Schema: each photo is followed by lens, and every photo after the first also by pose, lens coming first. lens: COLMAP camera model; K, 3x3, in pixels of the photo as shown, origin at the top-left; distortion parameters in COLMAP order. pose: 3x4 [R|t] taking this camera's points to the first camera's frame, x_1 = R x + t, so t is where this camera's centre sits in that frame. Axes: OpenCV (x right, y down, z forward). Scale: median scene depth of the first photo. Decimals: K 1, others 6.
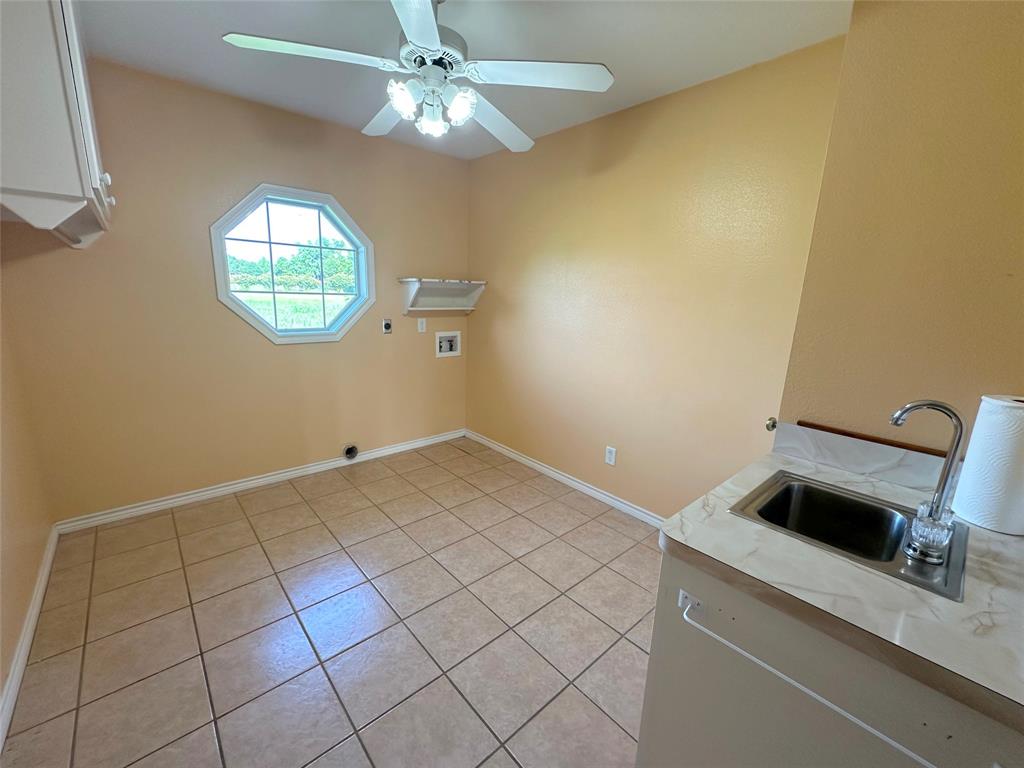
lens RADIAL K [[426.9, 0, 512.6], [0, 426.9, 384.1], [0, 0, 1]] dist [0.000388, 0.000131]
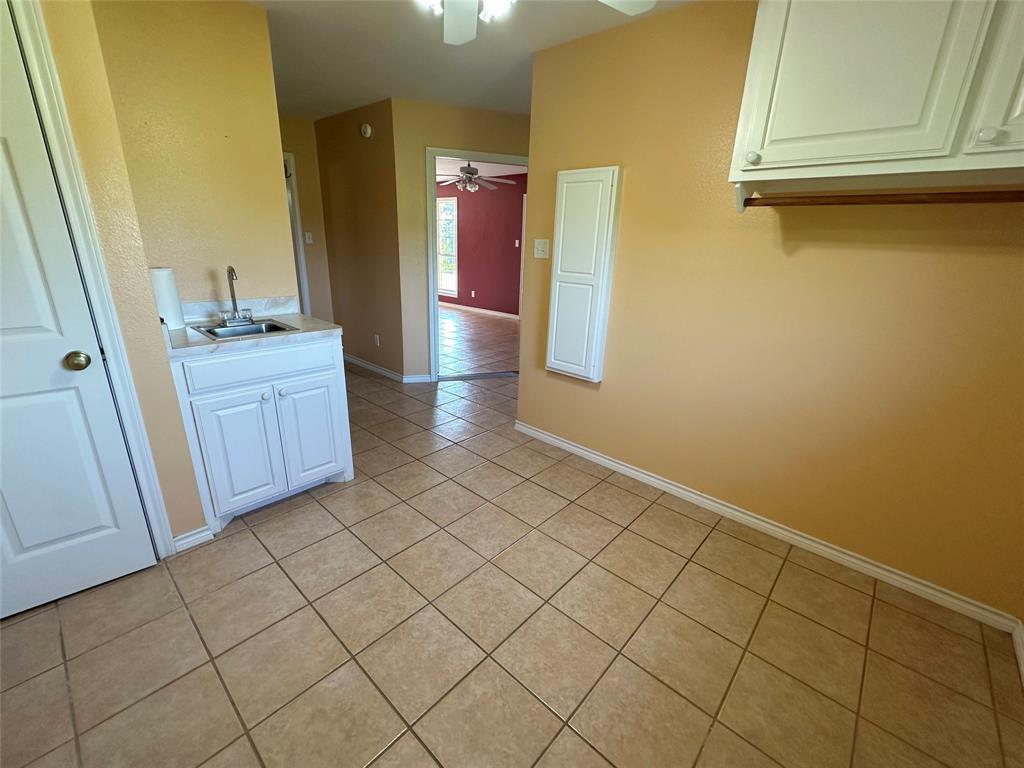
lens RADIAL K [[426.9, 0, 512.8], [0, 426.9, 380.4], [0, 0, 1]] dist [0.000388, 0.000131]
pose [[-0.991263, -0.034146, -0.127408, -0.153834], [-0.094711, 0.856540, 0.507315, -0.343679], [0.091807, 0.514949, -0.852290, 1.537982]]
